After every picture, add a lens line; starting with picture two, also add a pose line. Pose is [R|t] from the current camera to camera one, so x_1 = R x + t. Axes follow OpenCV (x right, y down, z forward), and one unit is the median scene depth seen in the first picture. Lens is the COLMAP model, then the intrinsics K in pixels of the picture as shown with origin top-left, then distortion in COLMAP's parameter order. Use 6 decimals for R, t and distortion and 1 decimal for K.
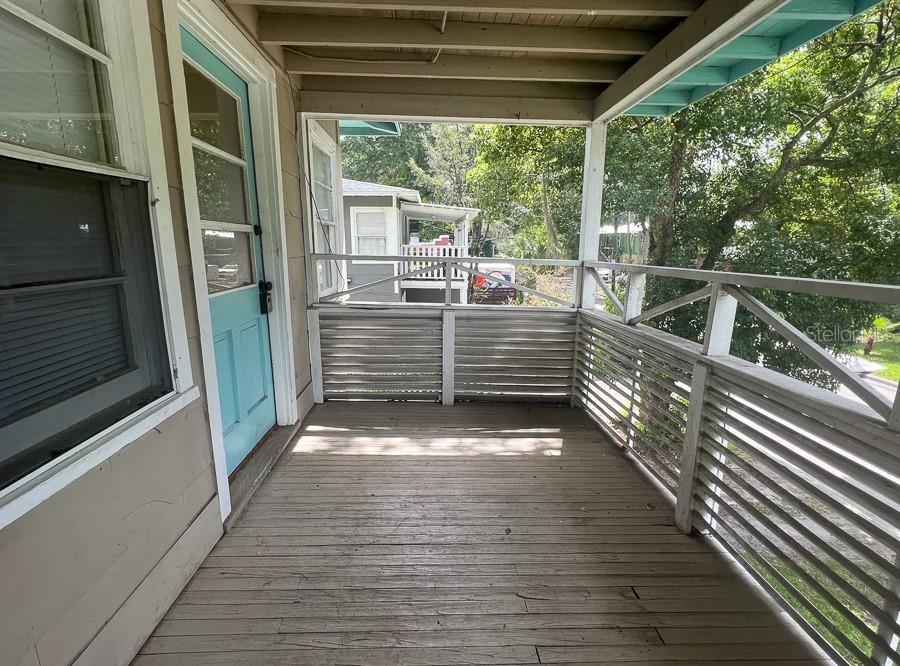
lens RADIAL K [[540.8, 0, 449.7], [0, 540.8, 408.7], [0, 0, 1]] dist [0.000225, 0.000160]
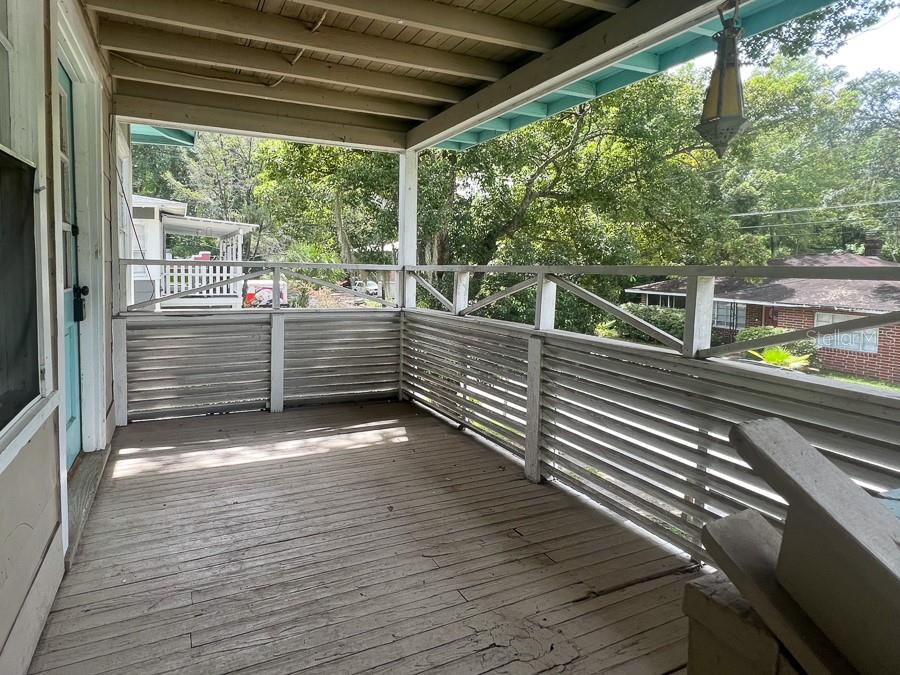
lens RADIAL K [[552.8, 0, 449.8], [0, 552.8, 336.2], [0, 0, 1]] dist [0.005639, -0.001487]
pose [[0.914405, -0.051082, 0.401565, -0.134195], [0.115607, 0.983645, -0.138123, 0.039616], [-0.387942, 0.172724, 0.905355, -0.049814]]
